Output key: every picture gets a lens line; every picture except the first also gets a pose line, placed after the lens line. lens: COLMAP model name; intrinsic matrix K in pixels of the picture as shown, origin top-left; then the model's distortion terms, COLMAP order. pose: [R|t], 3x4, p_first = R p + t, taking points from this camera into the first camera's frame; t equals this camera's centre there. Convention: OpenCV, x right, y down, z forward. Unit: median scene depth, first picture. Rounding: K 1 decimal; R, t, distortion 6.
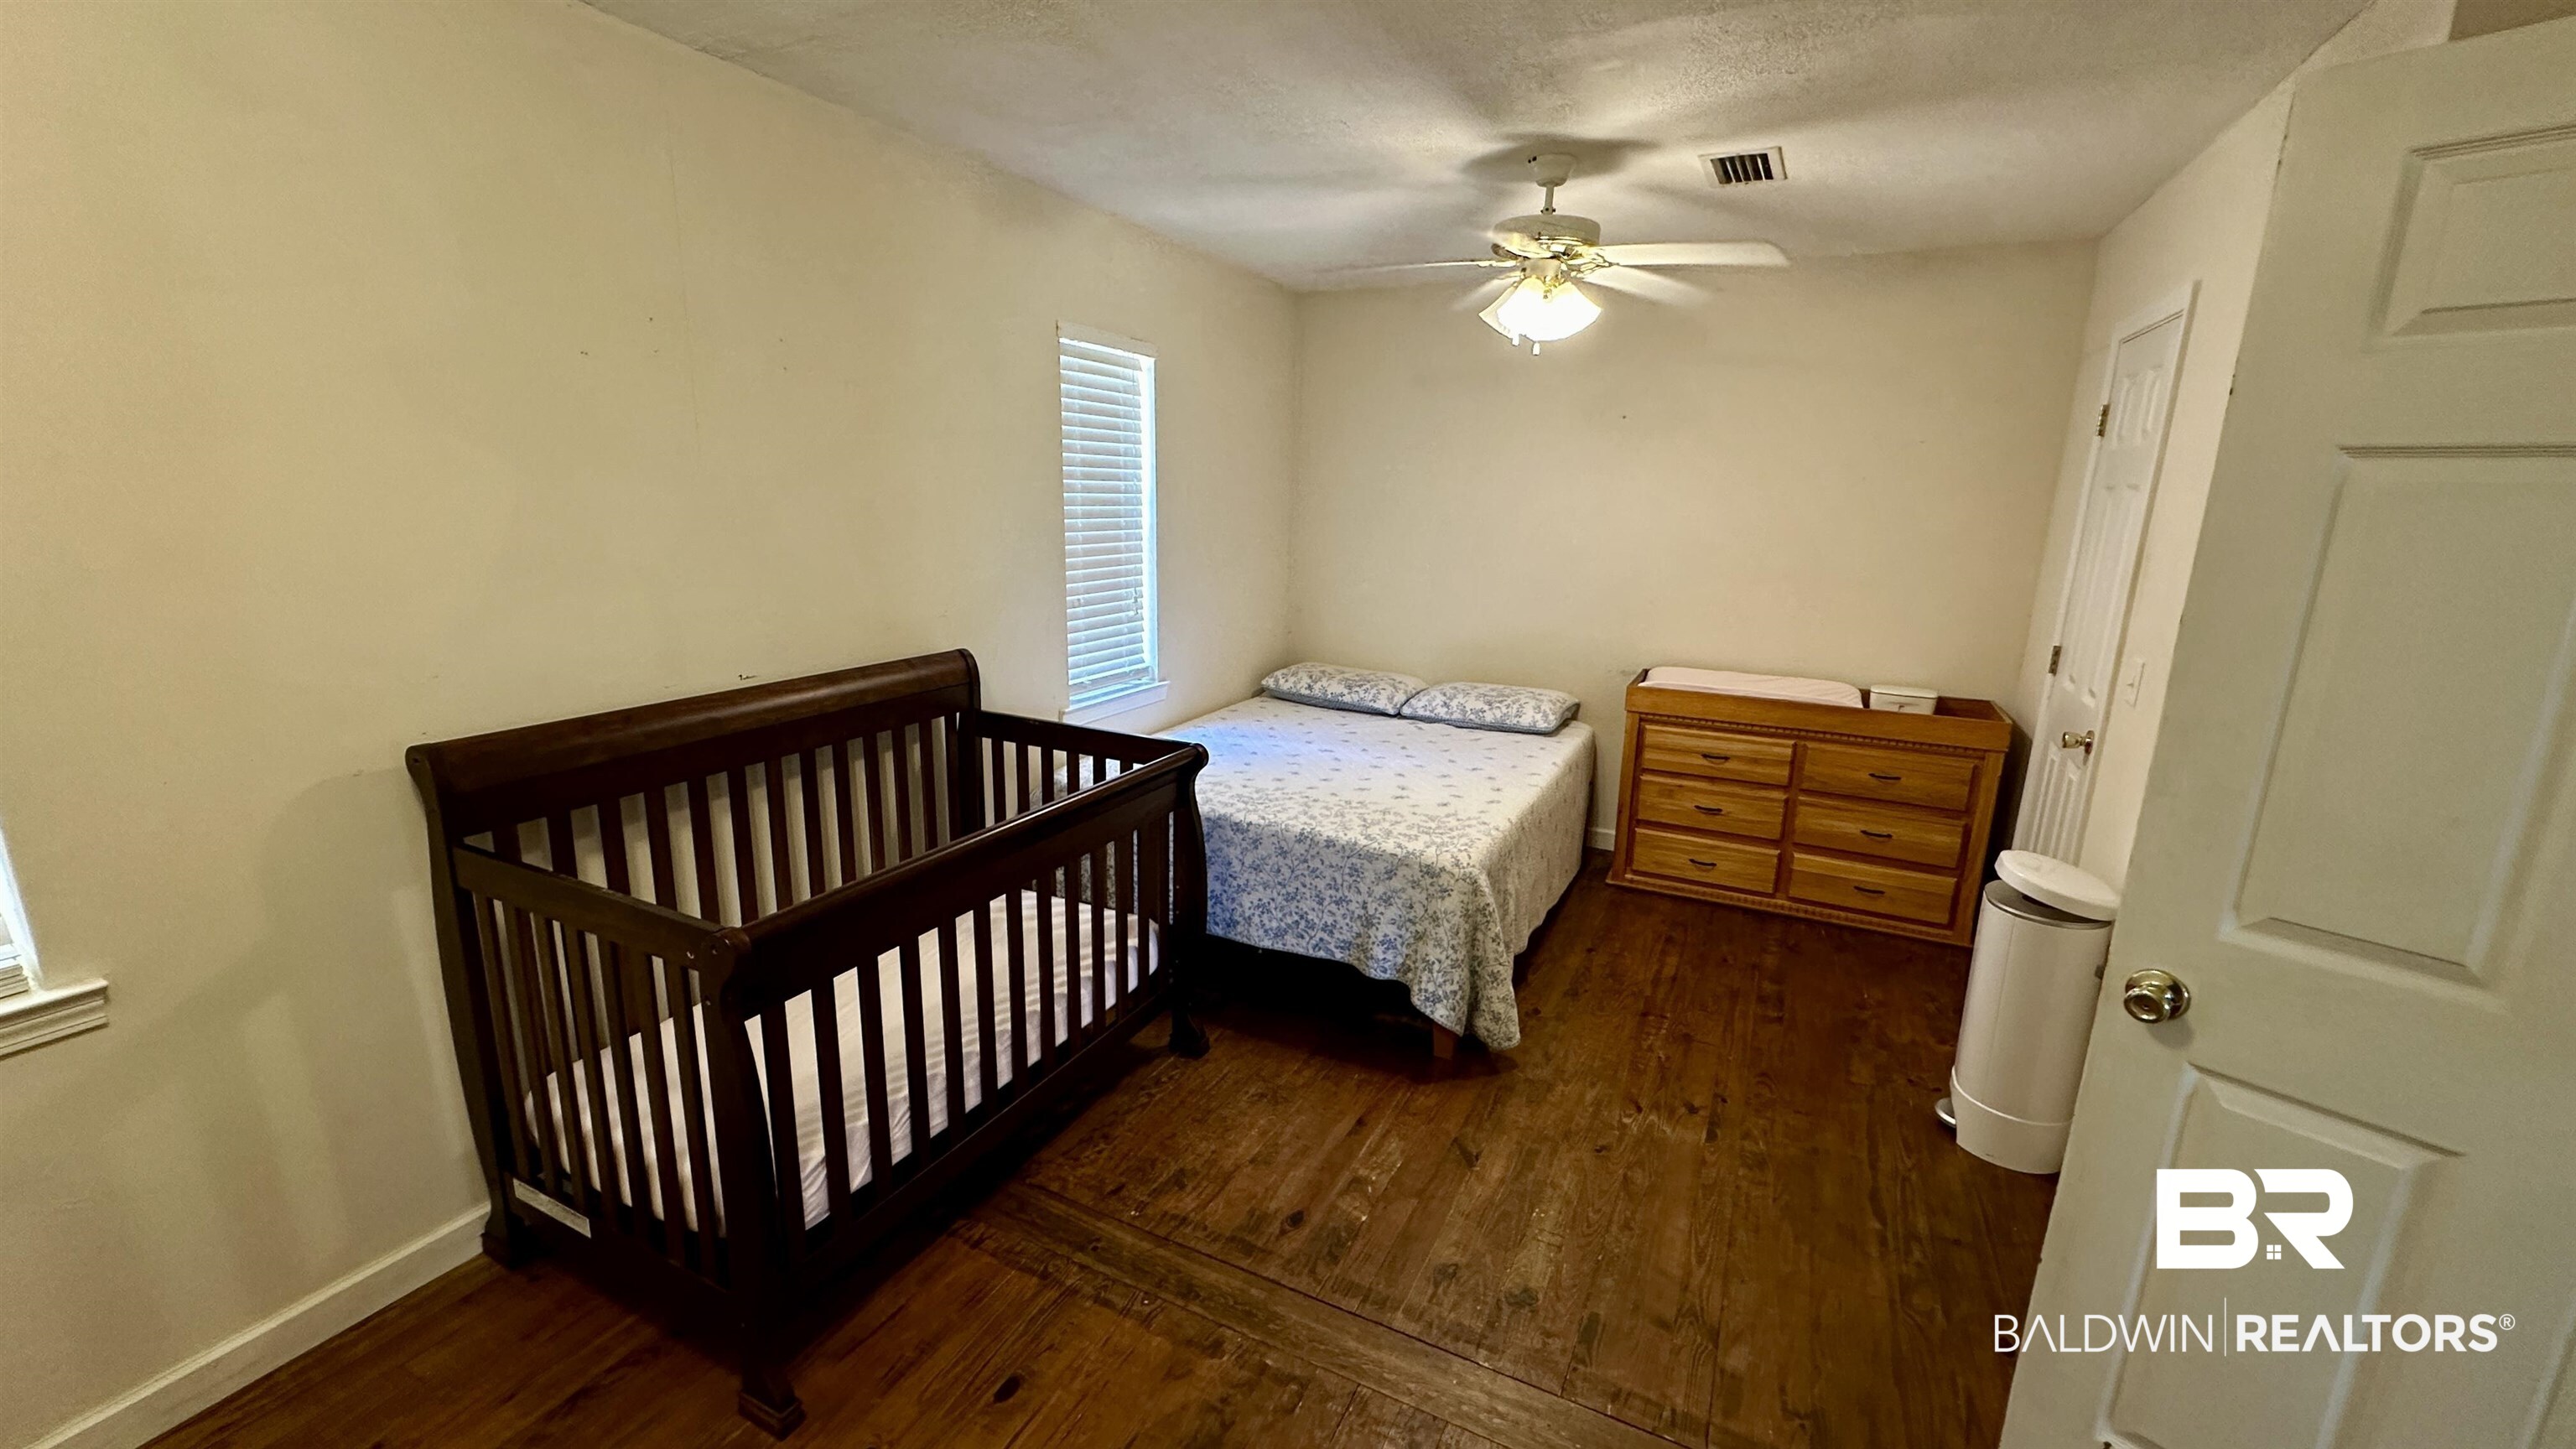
lens RADIAL K [[1032.8, 0, 1288.0], [0, 1032.8, 724.5], [0, 0, 1]] dist [0.001156, 0.000027]
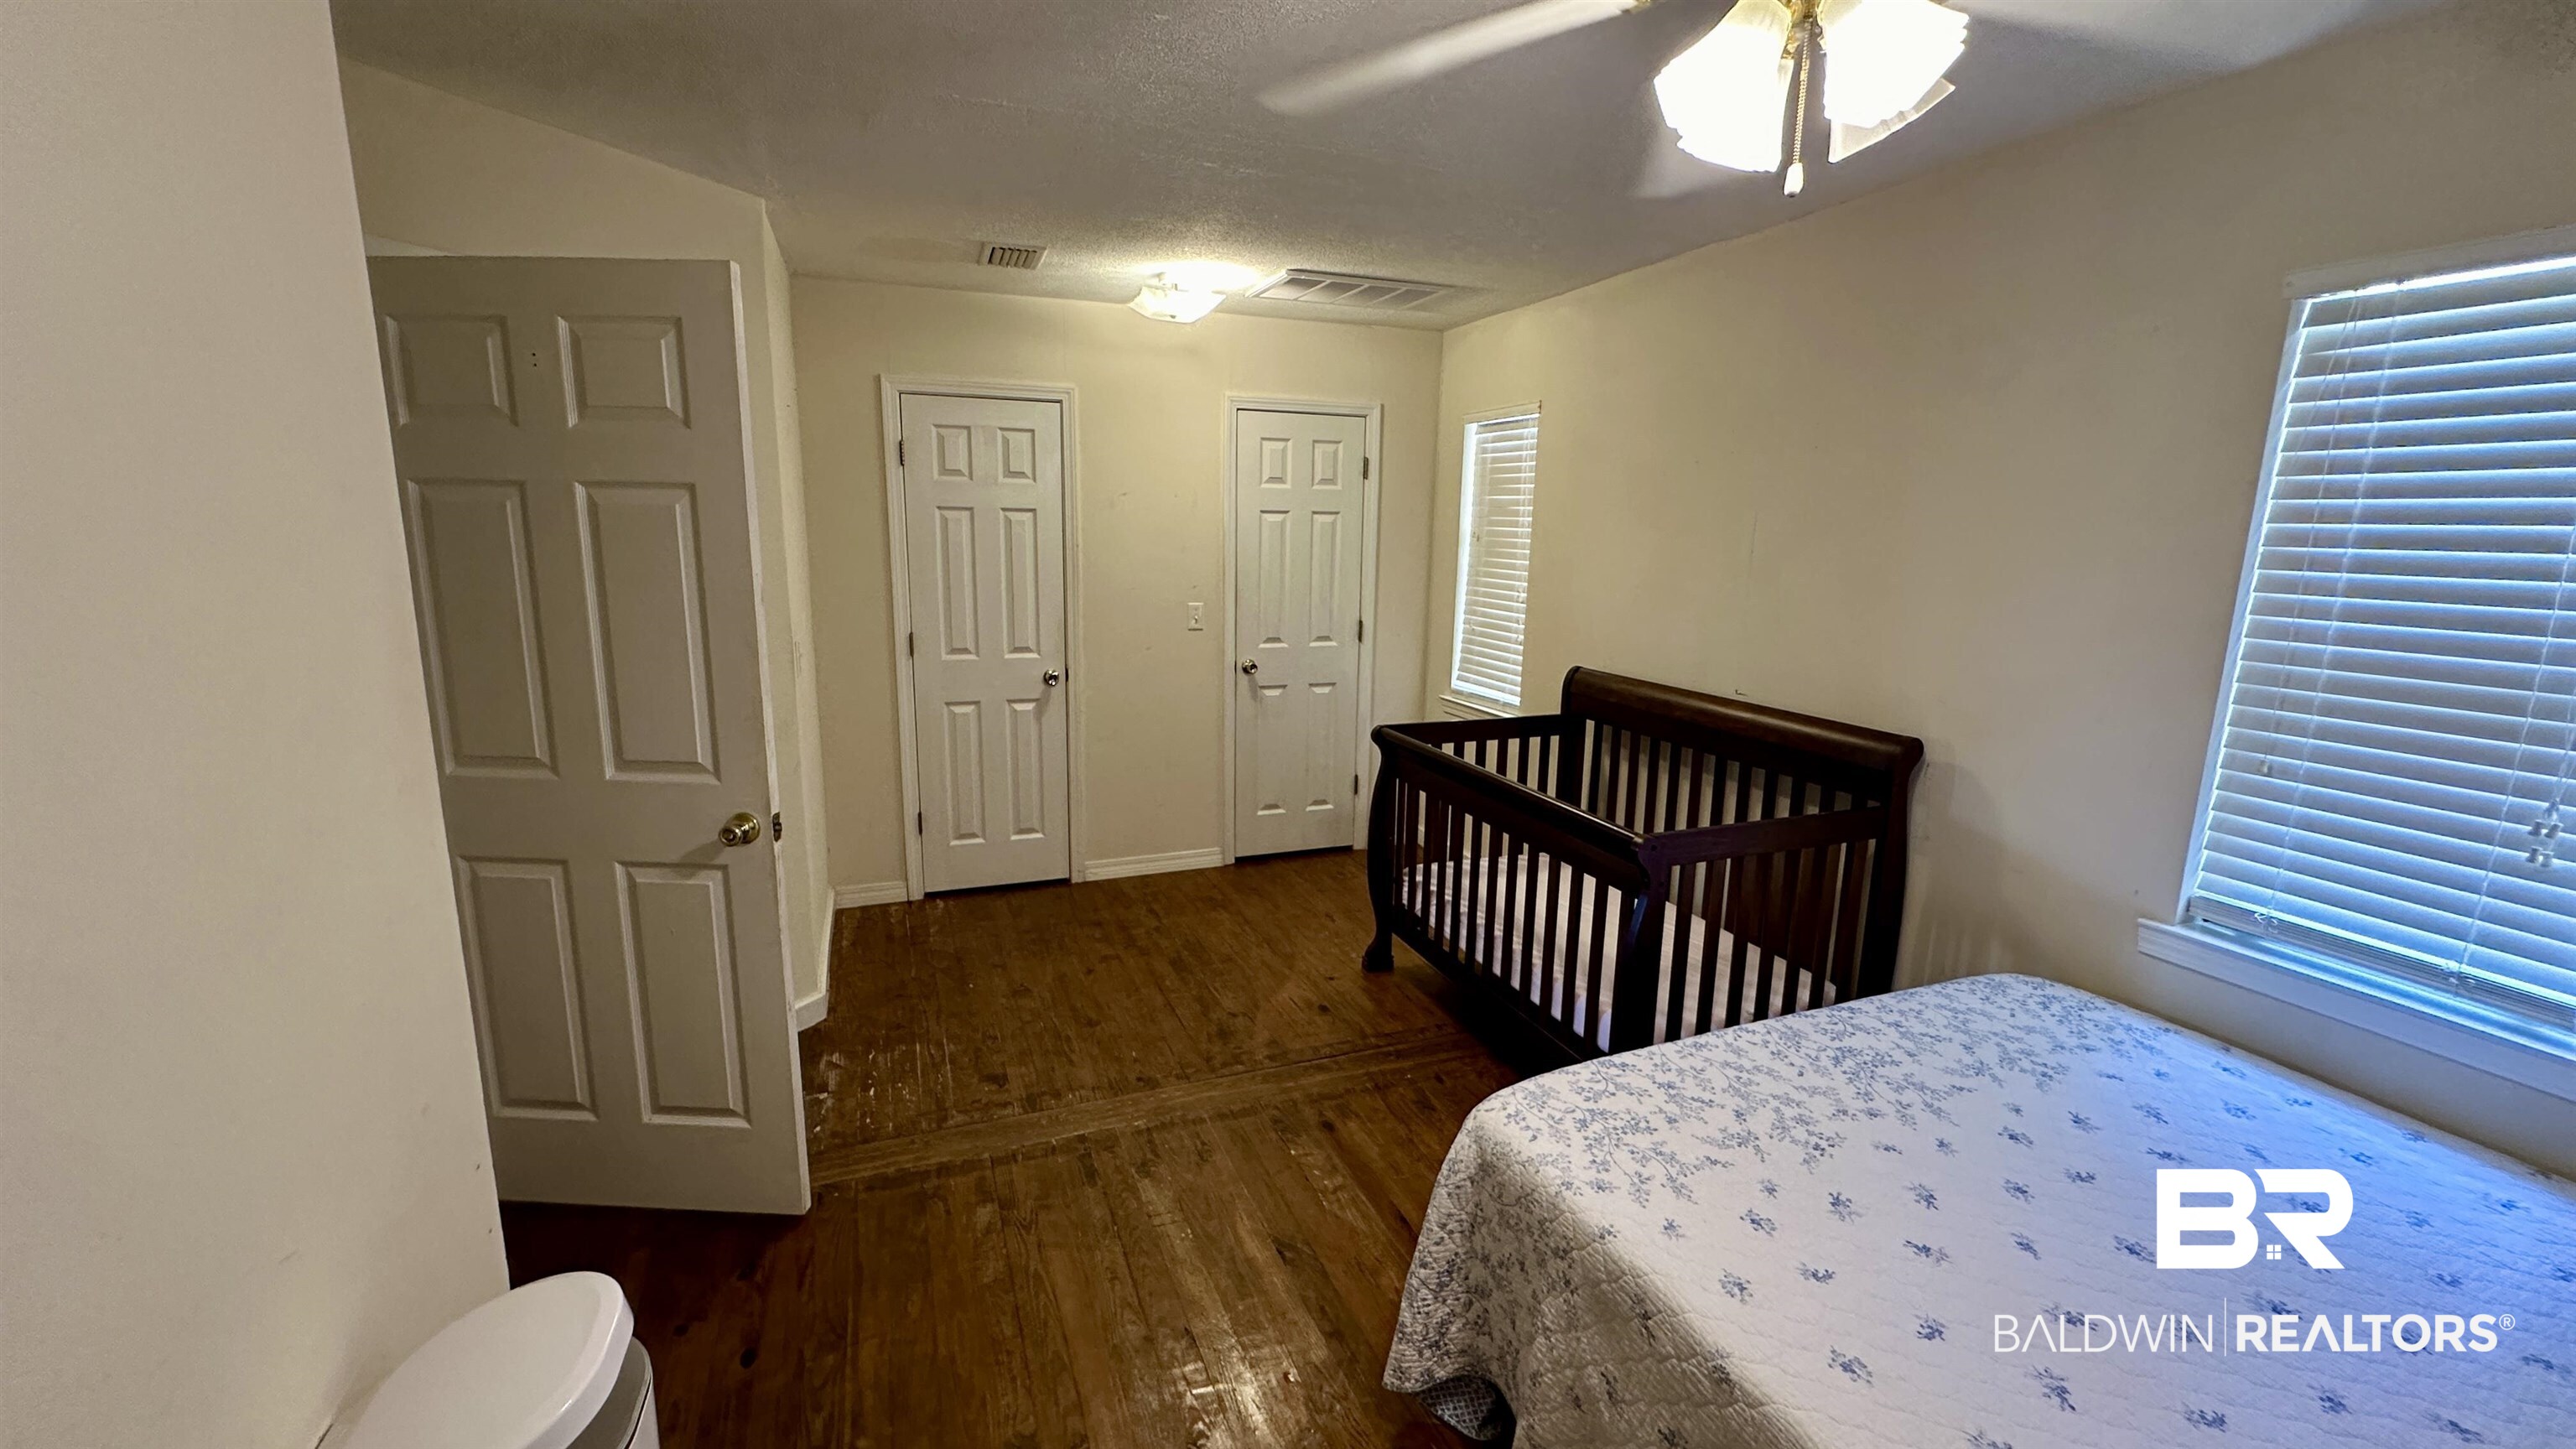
lens RADIAL K [[1032.8, 0, 1288.0], [0, 1032.8, 724.5], [0, 0, 1]] dist [0.001156, 0.000027]
pose [[-0.671944, 0.110841, -0.732261, 0.910782], [-0.192711, 0.928510, 0.317384, -0.351912], [0.715090, 0.354379, -0.602546, 1.586385]]
